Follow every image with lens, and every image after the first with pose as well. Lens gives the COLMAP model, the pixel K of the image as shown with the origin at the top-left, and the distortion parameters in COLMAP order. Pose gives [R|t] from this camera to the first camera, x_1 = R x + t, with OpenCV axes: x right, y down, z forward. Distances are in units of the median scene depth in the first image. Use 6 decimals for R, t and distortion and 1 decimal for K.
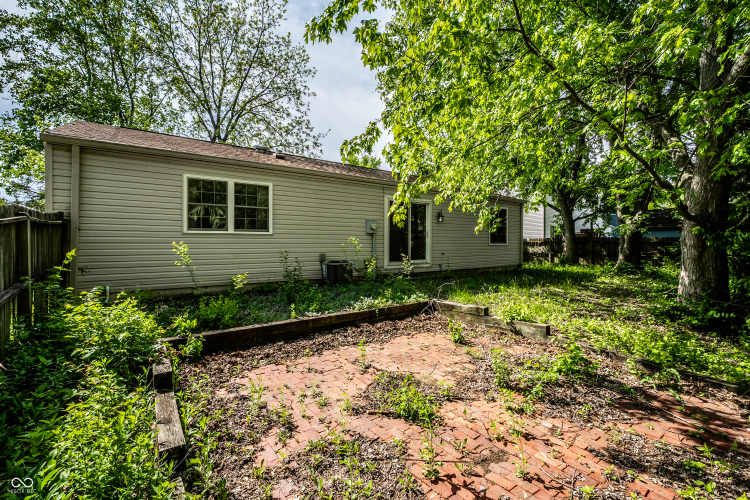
lens RADIAL K [[331.5, 0, 375.2], [0, 331.5, 245.8], [0, 0, 1]] dist [-0.004799, -0.000722]
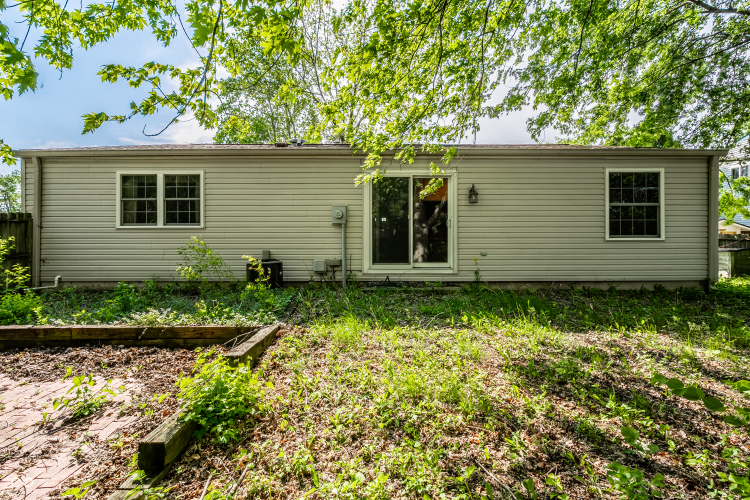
lens RADIAL K [[331.5, 0, 375.2], [0, 331.5, 245.8], [0, 0, 1]] dist [-0.004799, -0.000722]
pose [[0.817531, -0.006535, -0.575848, 0.611101], [-0.000427, 0.999928, -0.011955, 0.024937], [0.575885, 0.010019, 0.817469, 0.569889]]
